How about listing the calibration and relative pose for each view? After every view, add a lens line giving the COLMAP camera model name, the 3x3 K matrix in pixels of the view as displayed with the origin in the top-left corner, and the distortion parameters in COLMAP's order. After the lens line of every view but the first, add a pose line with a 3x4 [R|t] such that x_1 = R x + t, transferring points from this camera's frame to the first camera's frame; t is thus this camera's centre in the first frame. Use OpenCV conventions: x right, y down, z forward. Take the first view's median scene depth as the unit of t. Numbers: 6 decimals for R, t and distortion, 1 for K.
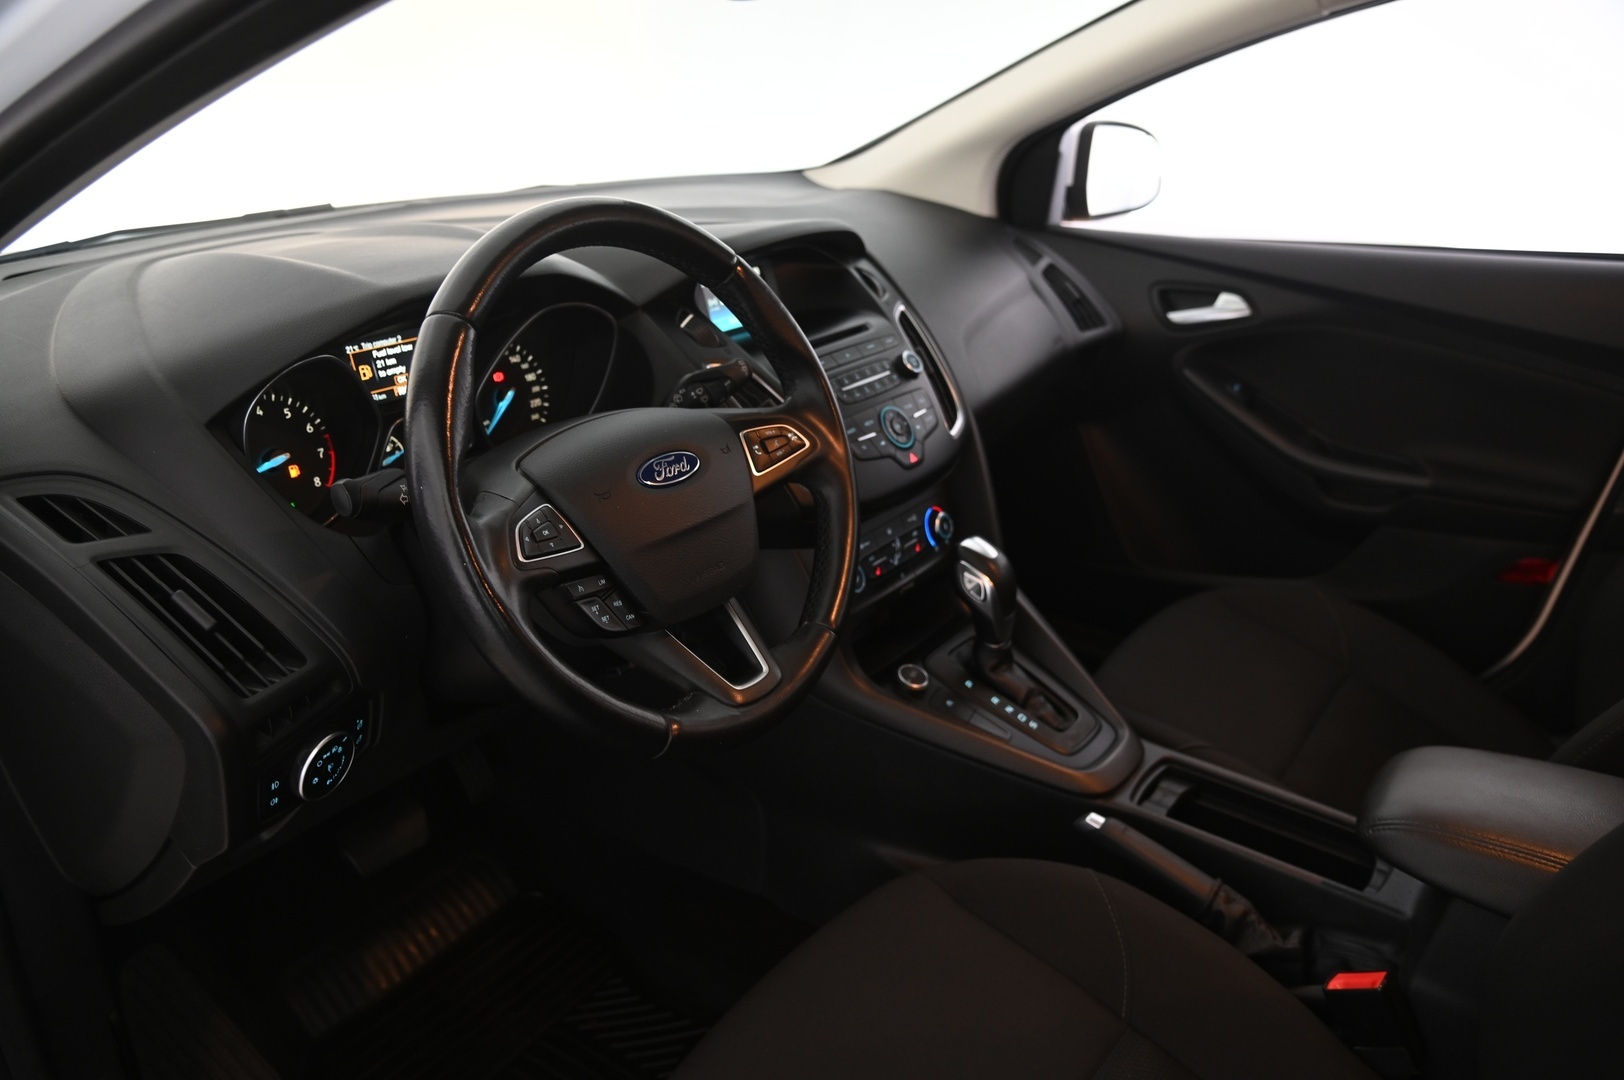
lens RADIAL K [[1231.2, 0, 802.6], [0, 1231.2, 538.6], [0, 0, 1]] dist [-0.080765, 0.000937]
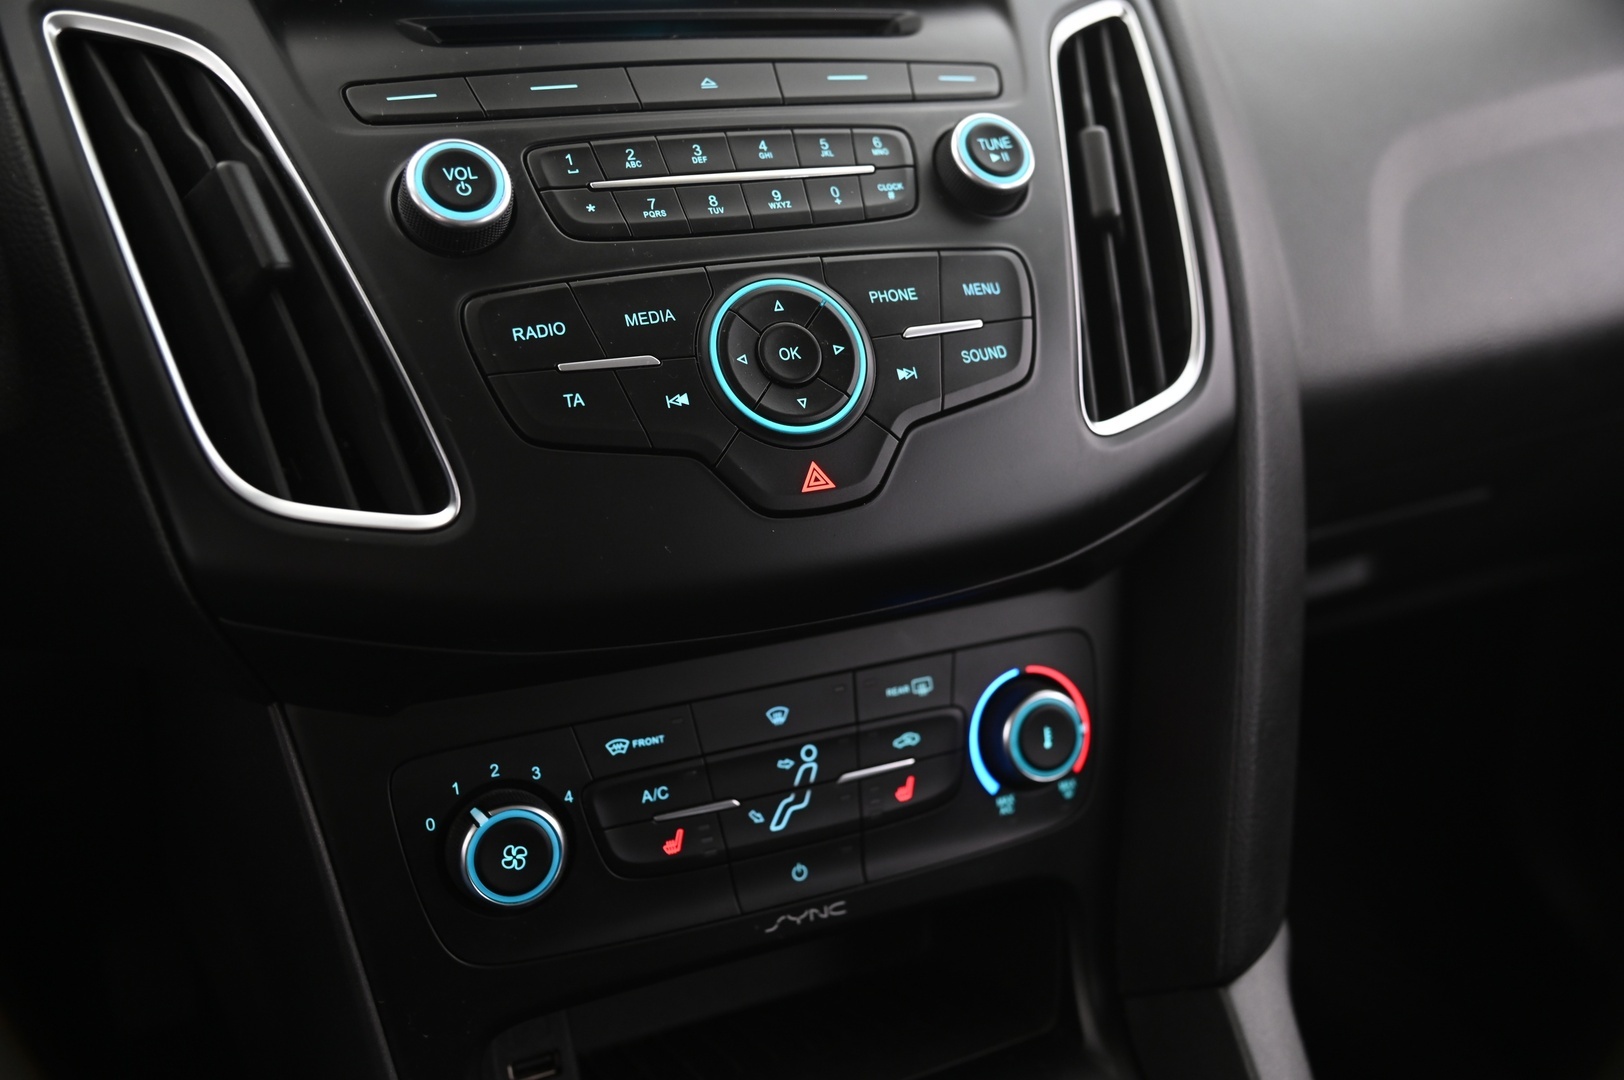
lens RADIAL K [[1572.1, 0, 810.1], [0, 1572.1, 547.8], [0, 0, 1]] dist [0.020560, 0.000000]
pose [[0.870124, 0.204985, -0.448181, 0.249707], [-0.203186, 0.977721, 0.052705, -0.069513], [0.448999, 0.045204, 0.892388, 0.707182]]
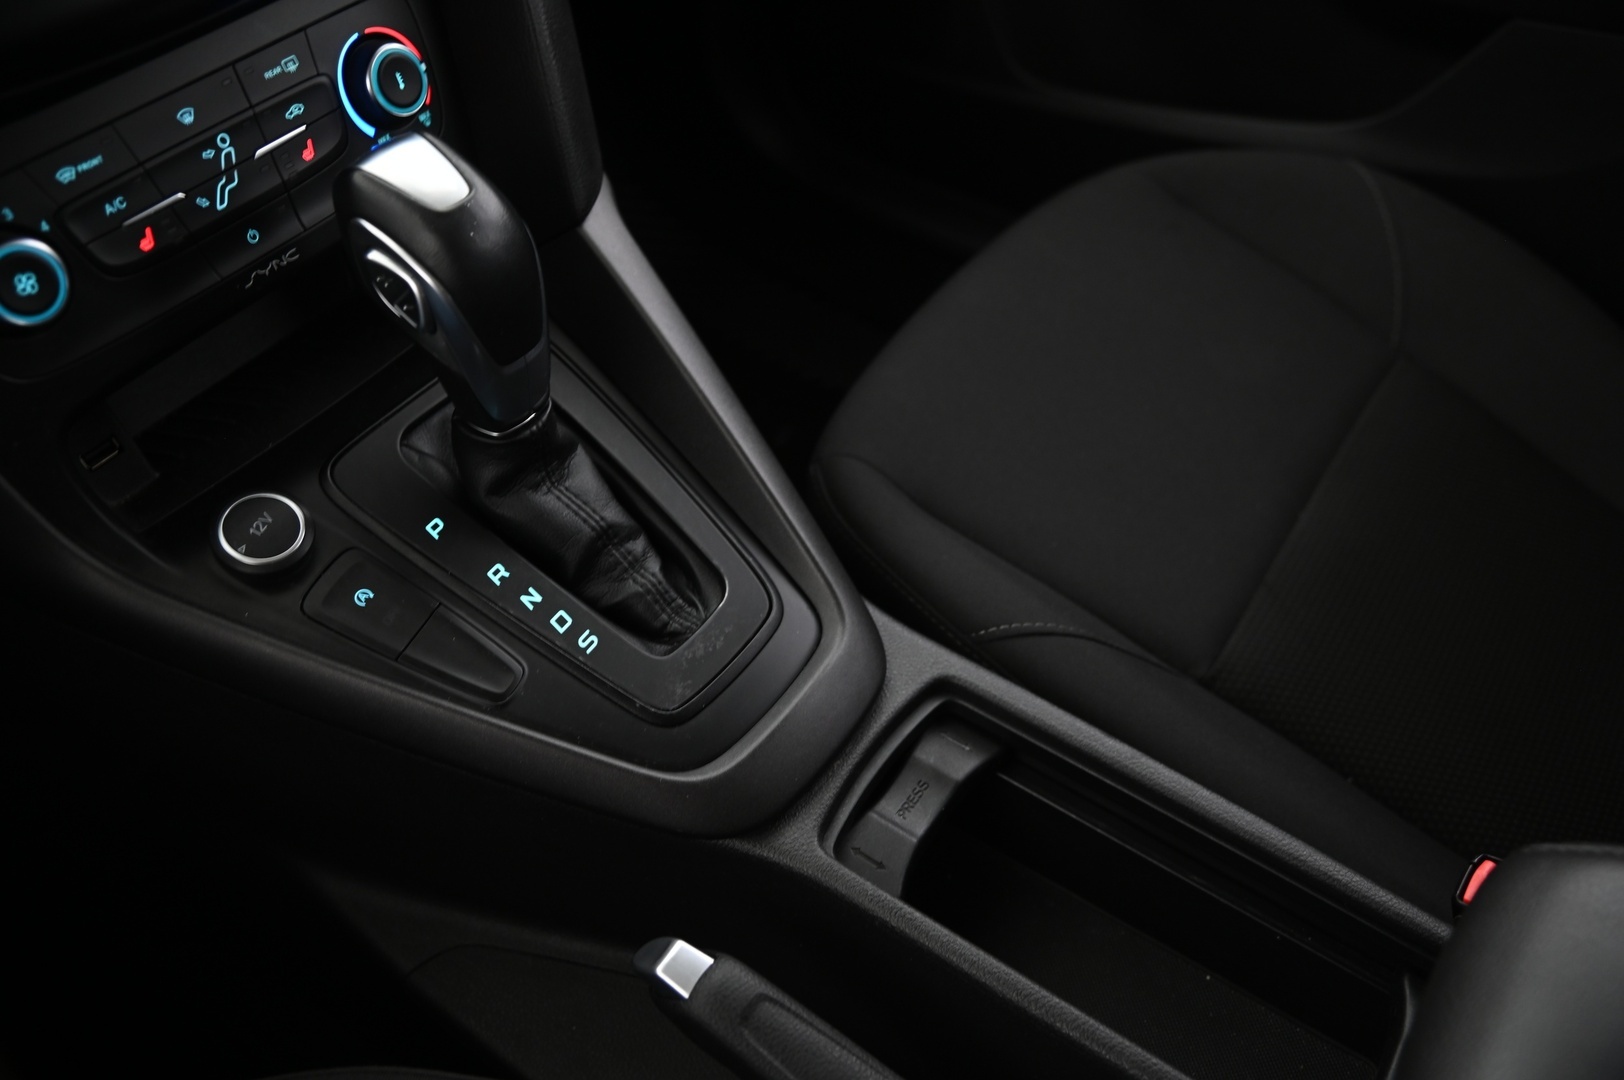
lens RADIAL K [[1420.4, 0, 806.4], [0, 1420.4, 538.7], [0, 0, 1]] dist [0.008879, 0.010341]
pose [[0.999027, -0.019453, 0.039570, 0.243715], [0.002385, 0.919944, 0.392043, -0.057347], [-0.044028, -0.391568, 0.919095, 0.598961]]
